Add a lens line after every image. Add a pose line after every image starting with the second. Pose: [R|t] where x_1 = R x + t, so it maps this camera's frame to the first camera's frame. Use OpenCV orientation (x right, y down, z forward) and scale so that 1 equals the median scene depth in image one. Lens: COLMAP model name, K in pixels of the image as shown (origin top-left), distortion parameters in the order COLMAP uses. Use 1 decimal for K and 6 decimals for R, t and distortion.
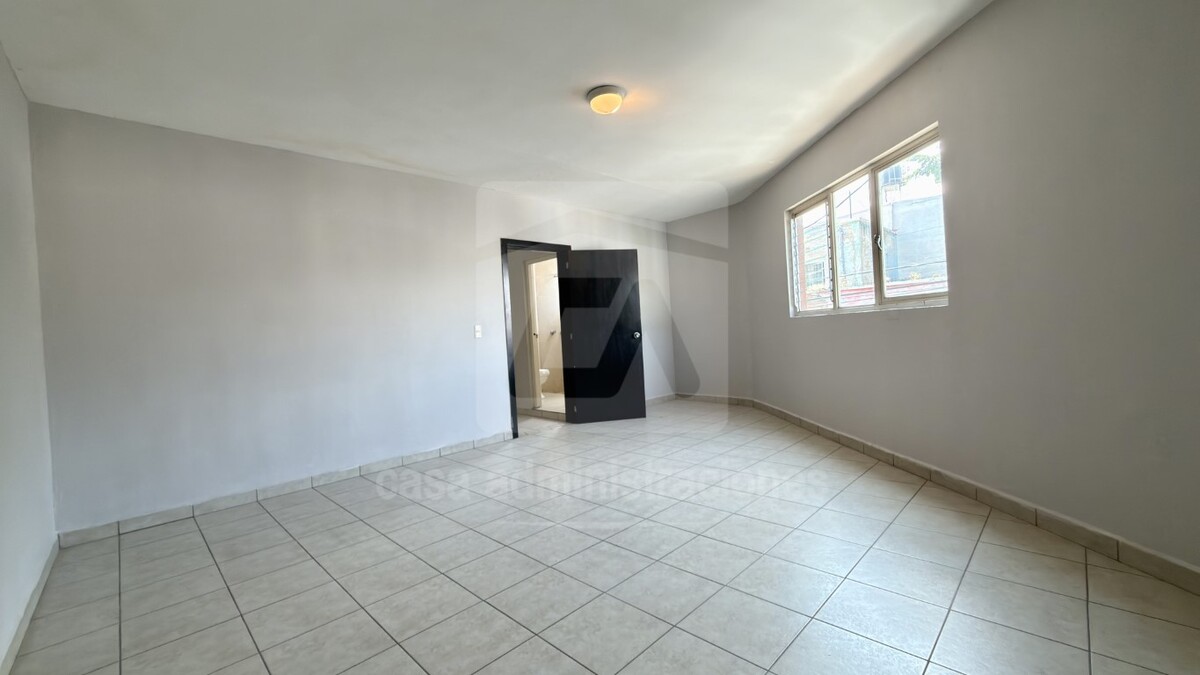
lens RADIAL K [[480.4, 0, 600.0], [0, 480.4, 337.5], [0, 0, 1]] dist [0.000561, 0.000091]
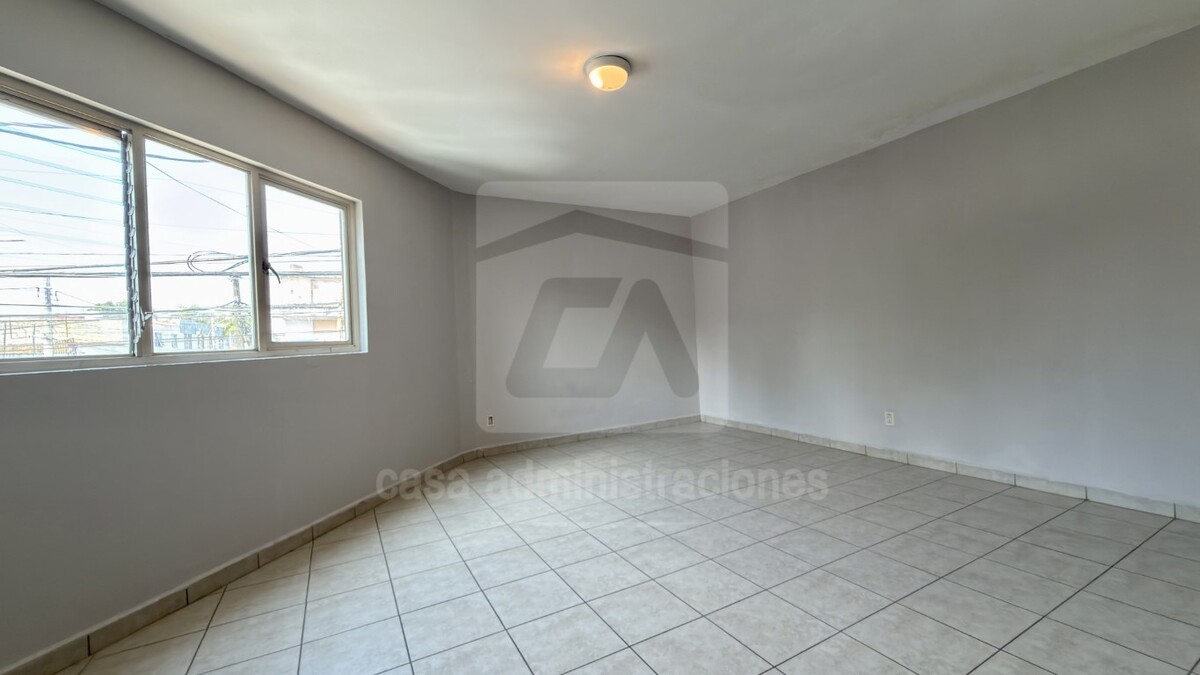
lens RADIAL K [[480.4, 0, 600.0], [0, 480.4, 337.5], [0, 0, 1]] dist [0.000561, 0.000091]
pose [[-0.954083, 0.104132, 0.280859, -0.144496], [0.107689, 0.994181, -0.002782, -0.029872], [-0.279515, 0.027591, -0.959745, 1.628083]]
